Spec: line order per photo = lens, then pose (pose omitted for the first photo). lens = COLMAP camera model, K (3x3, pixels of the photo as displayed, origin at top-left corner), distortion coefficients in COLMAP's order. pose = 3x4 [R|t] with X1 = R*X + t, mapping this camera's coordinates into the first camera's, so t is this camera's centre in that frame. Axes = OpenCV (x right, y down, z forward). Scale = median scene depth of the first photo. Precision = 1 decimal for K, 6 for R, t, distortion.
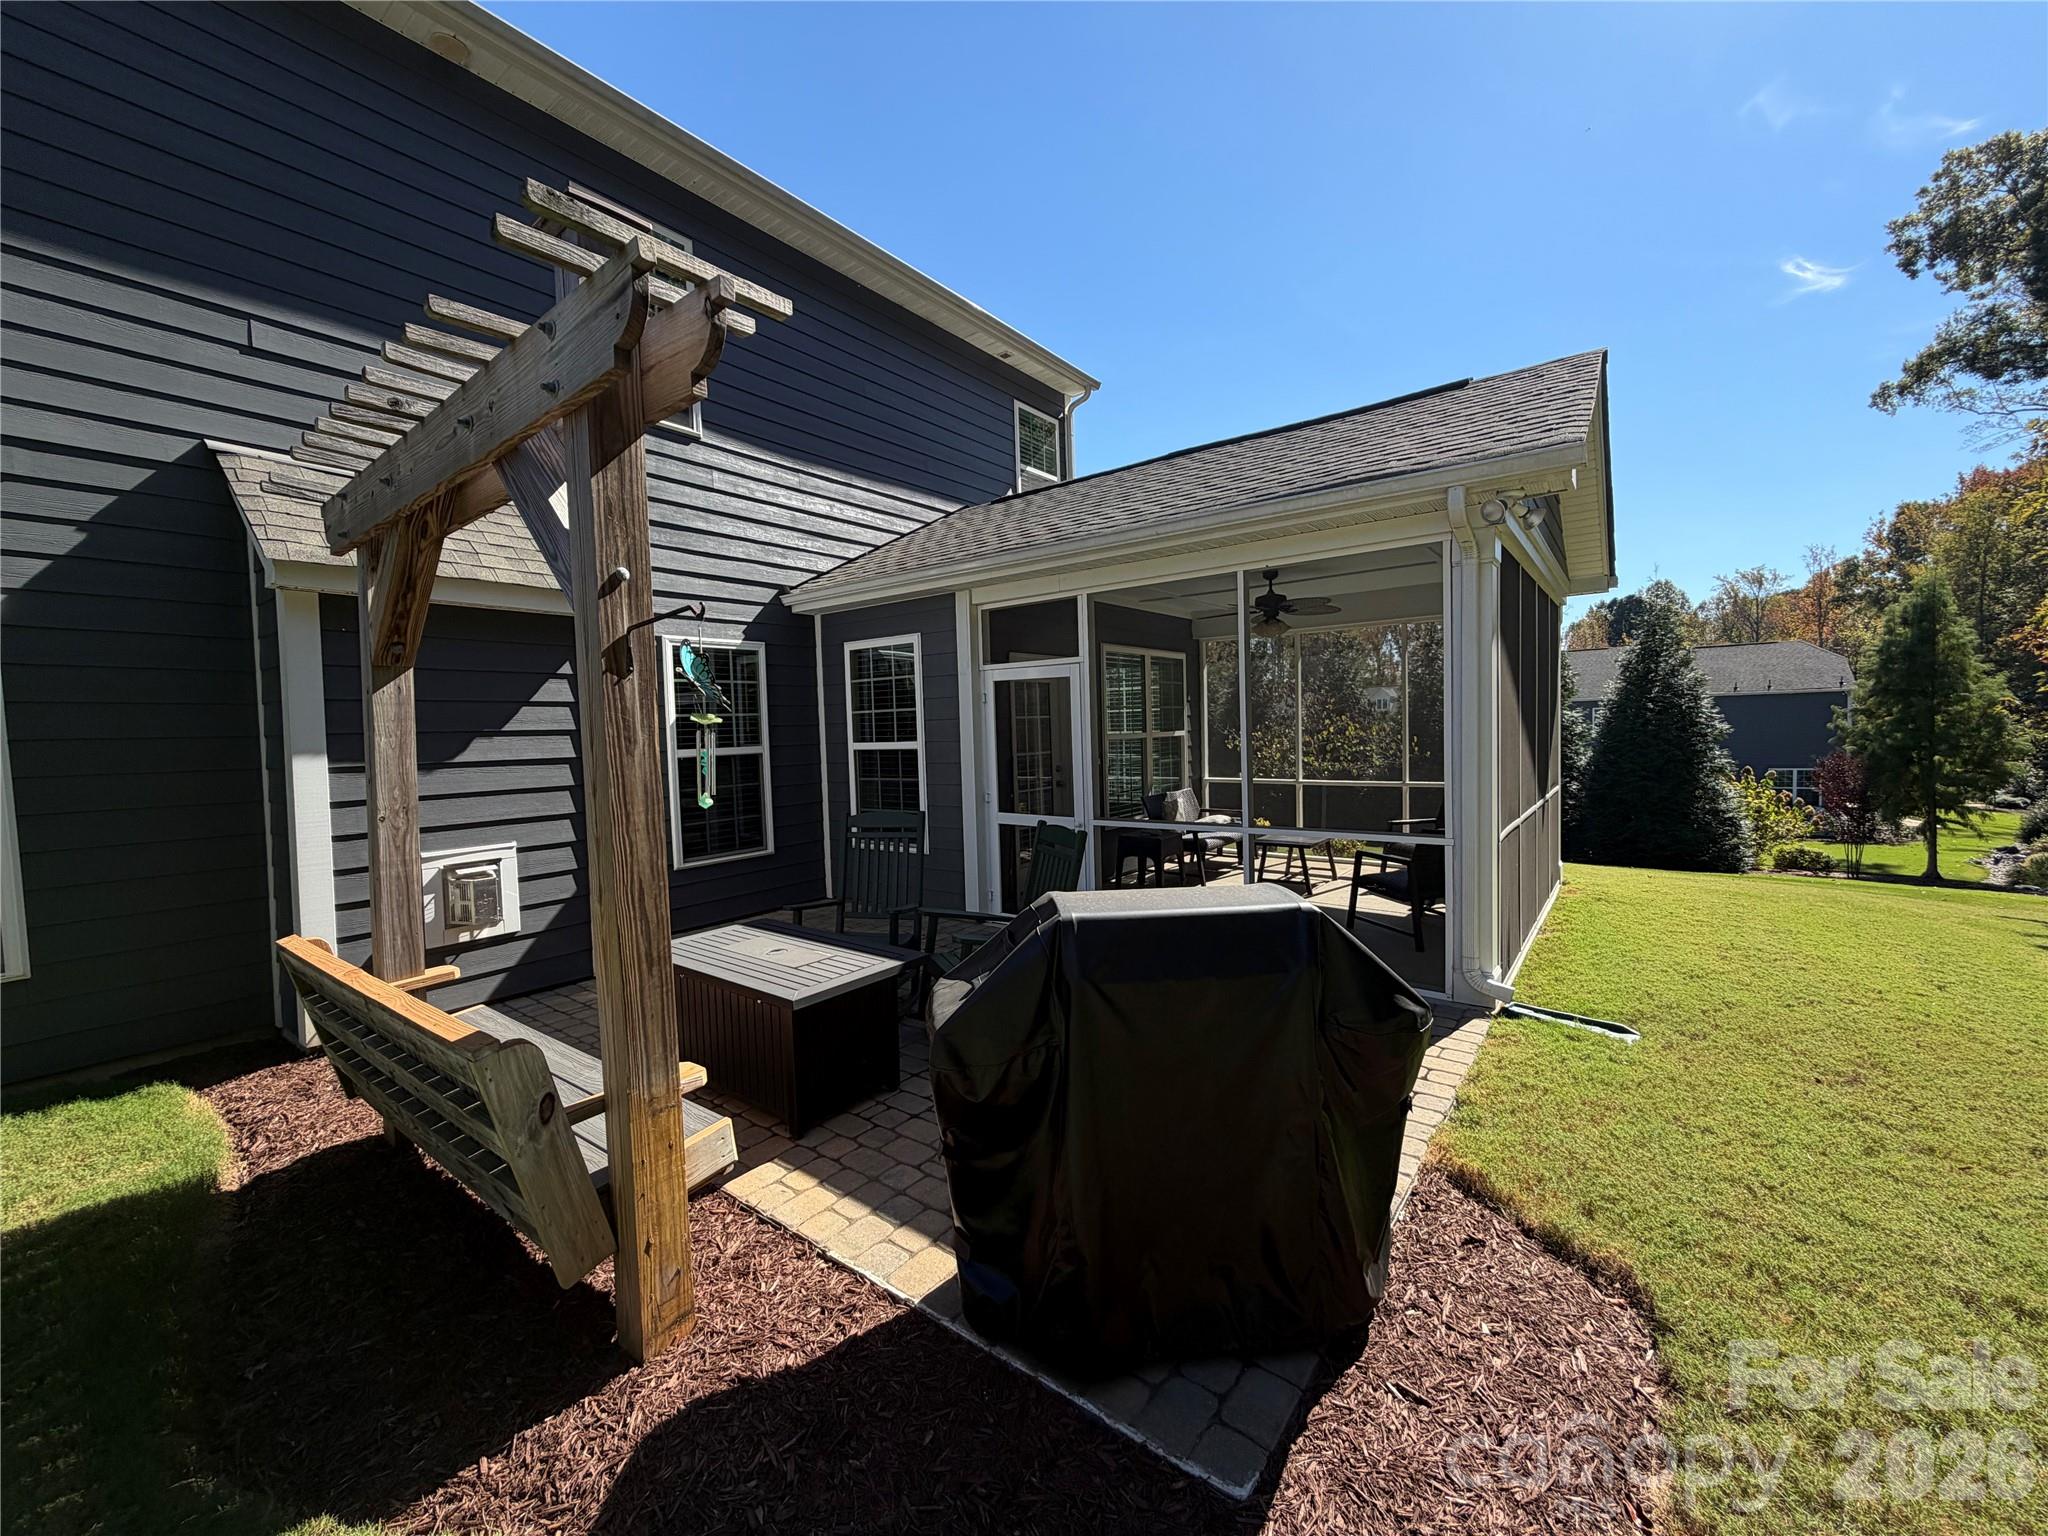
lens RADIAL K [[818.3, 0, 1017.6], [0, 818.3, 765.1], [0, 0, 1]] dist [0.006702, 0.000056]
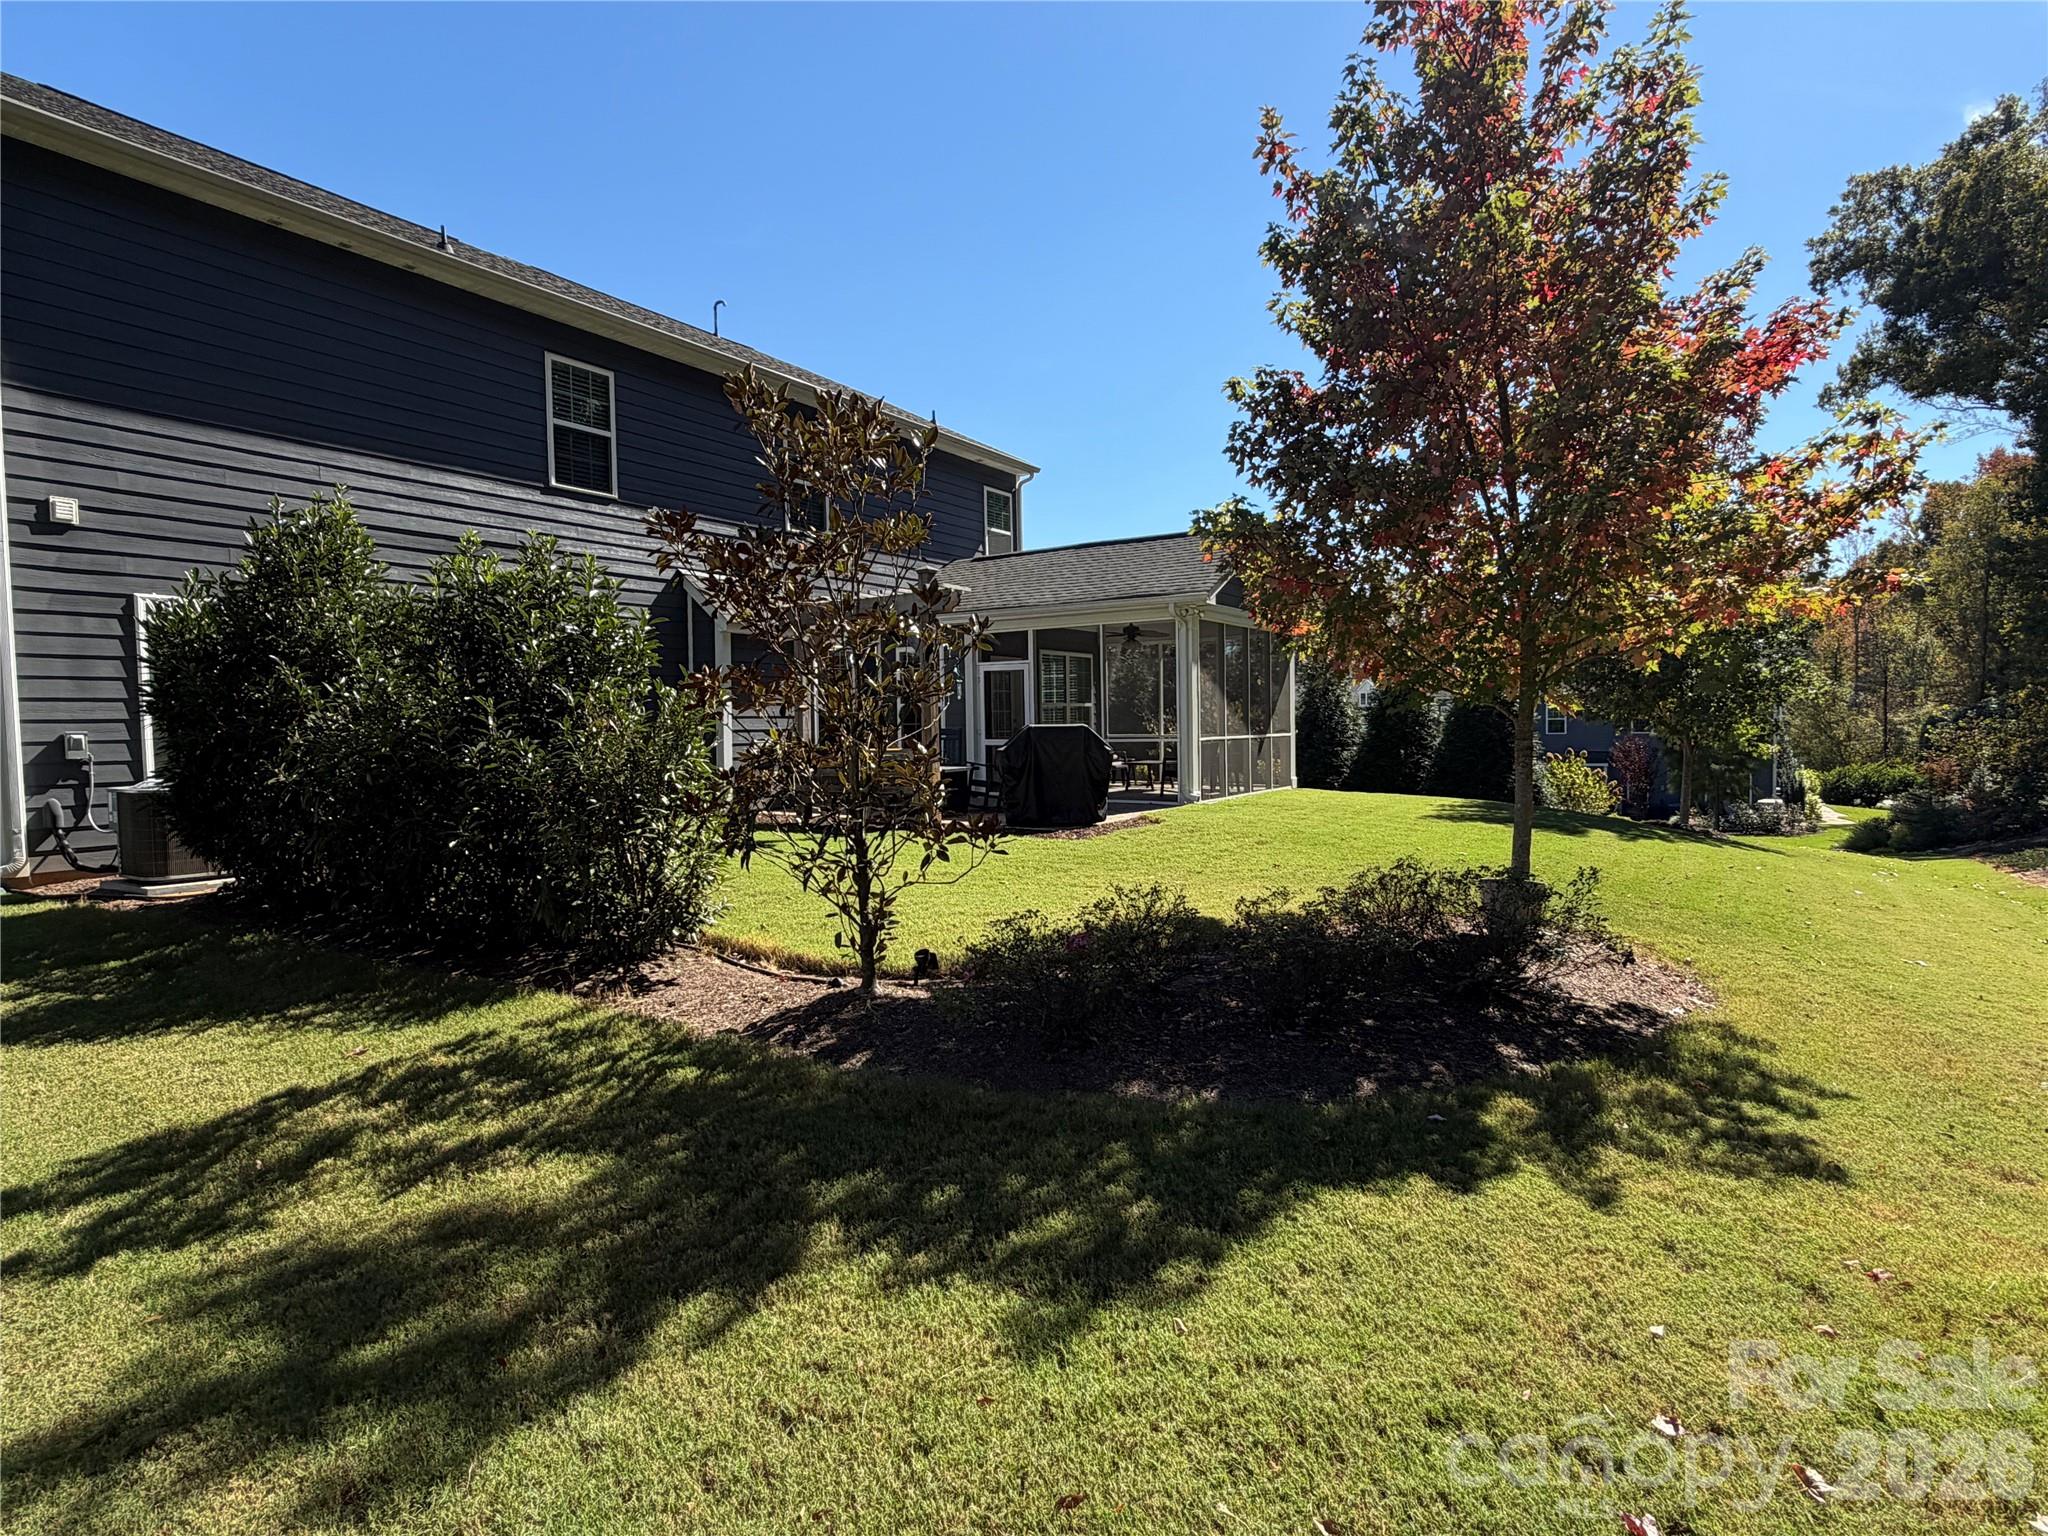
lens RADIAL K [[1094.6, 0, 1022.0], [0, 1094.6, 764.9], [0, 0, 1]] dist [0.005054, 0.001575]
pose [[0.996502, 0.008289, 0.083158, -0.136809], [-0.007179, 0.999881, -0.013637, 0.139330], [-0.083261, 0.012992, 0.996443, -1.428545]]
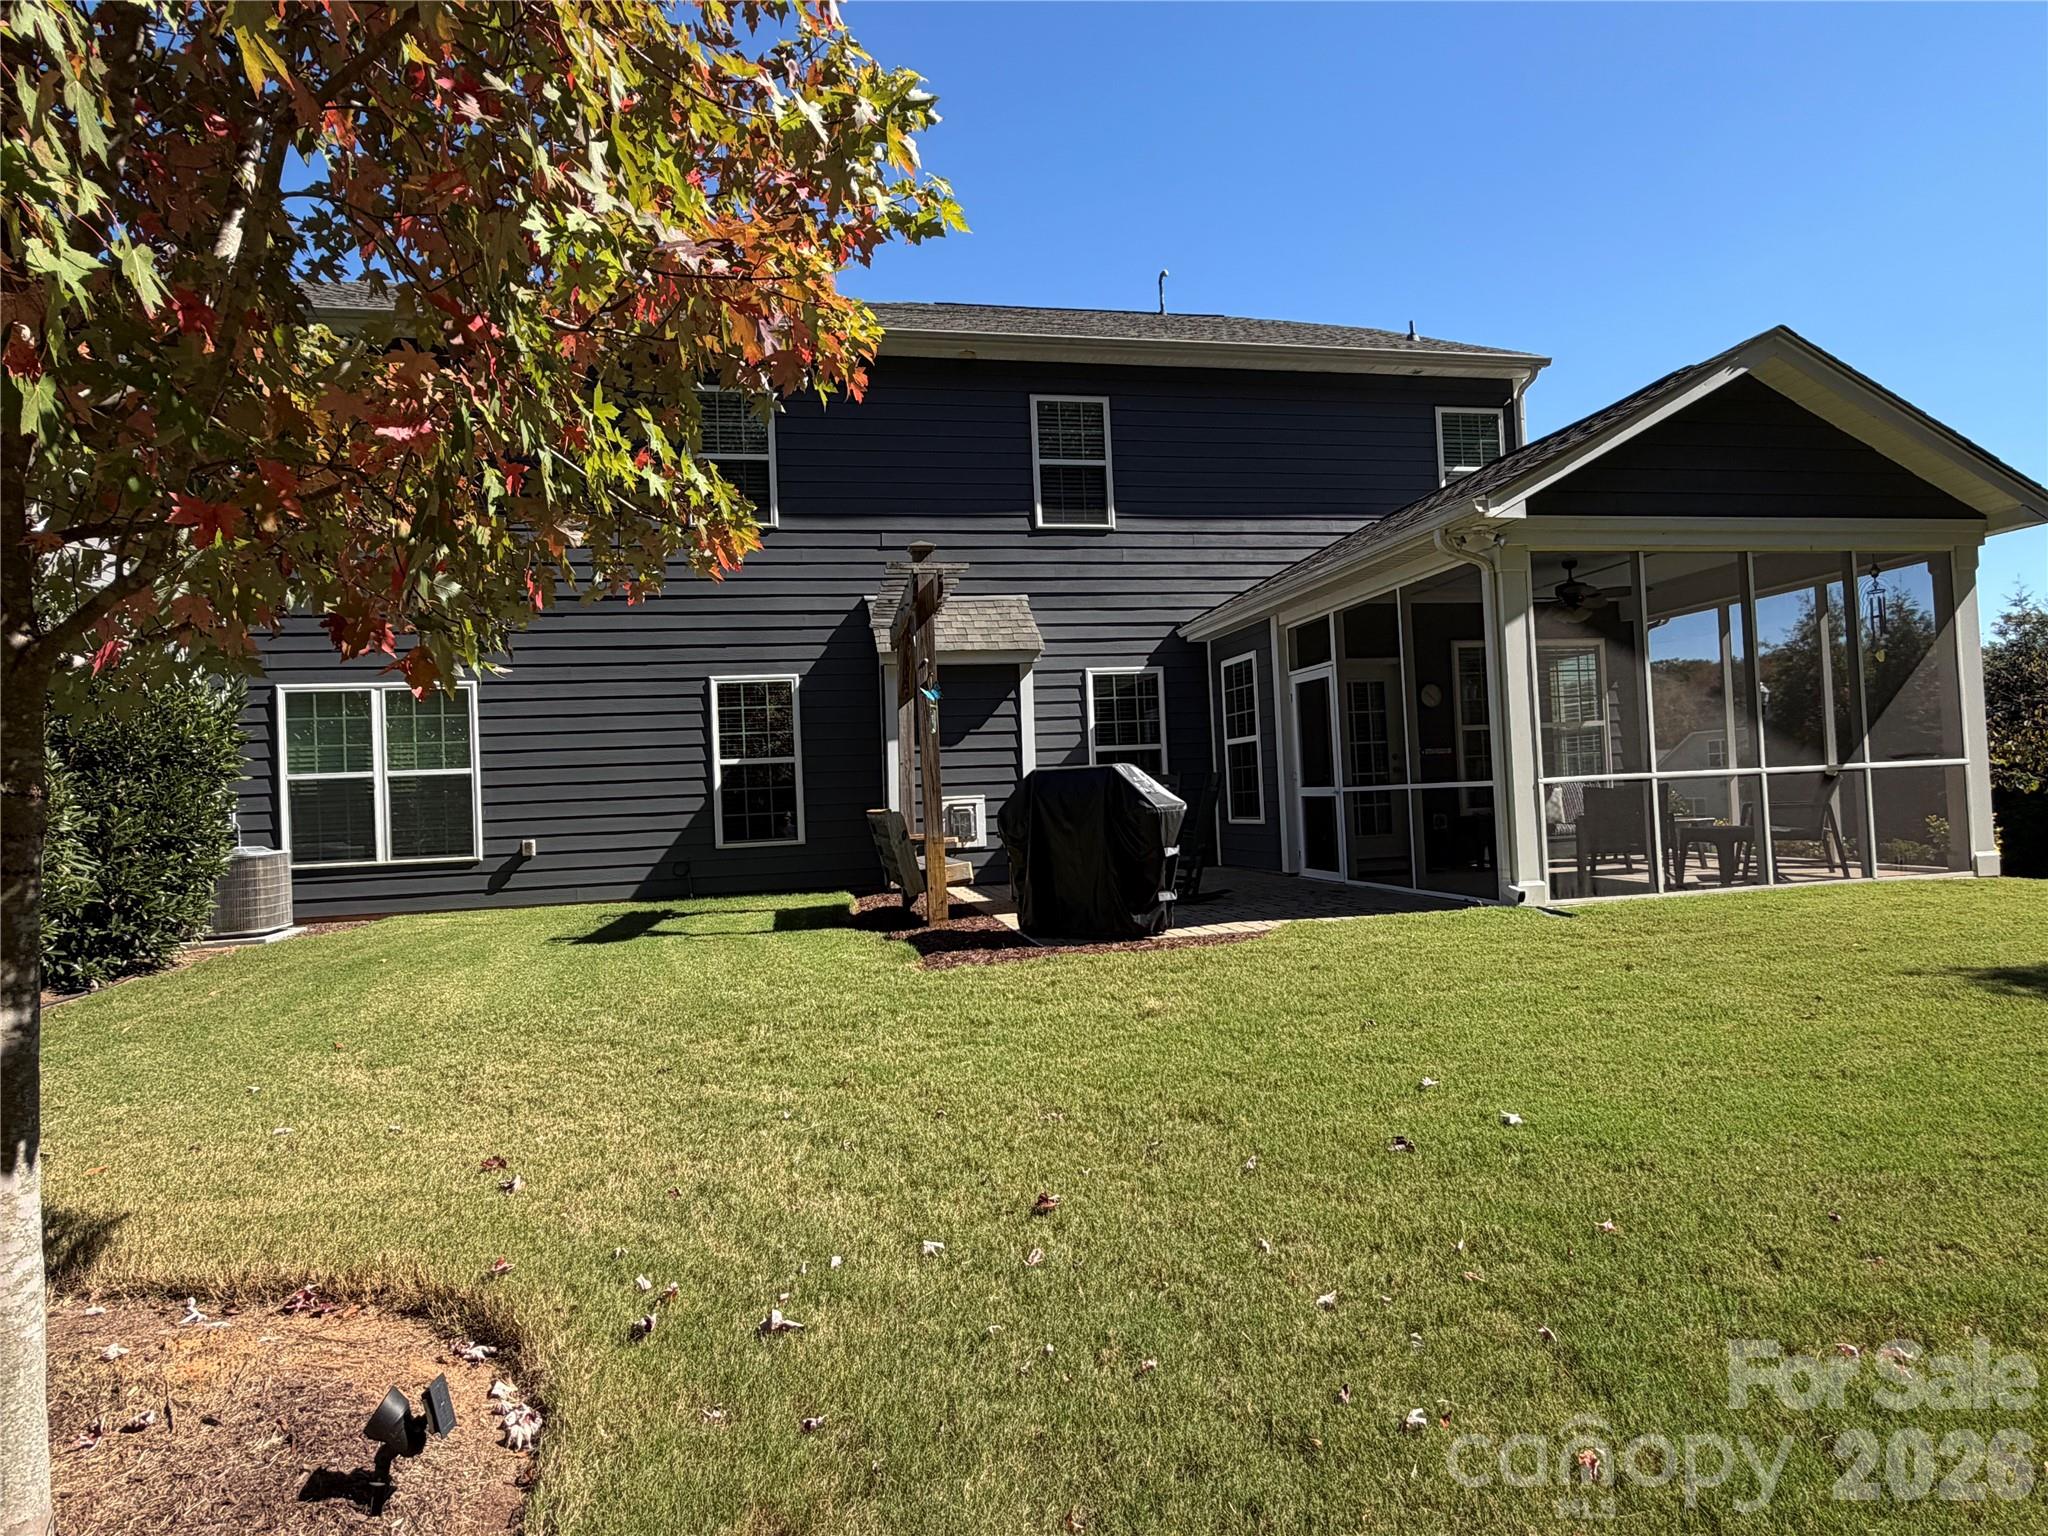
lens RADIAL K [[1090.5, 0, 1006.9], [0, 1090.5, 754.0], [0, 0, 1]] dist [0.006604, 0.000177]
pose [[0.756352, -0.029195, -0.653513, 0.655702], [-0.008712, 0.998465, -0.054689, 0.092166], [0.654107, 0.047058, 0.754937, -0.503581]]
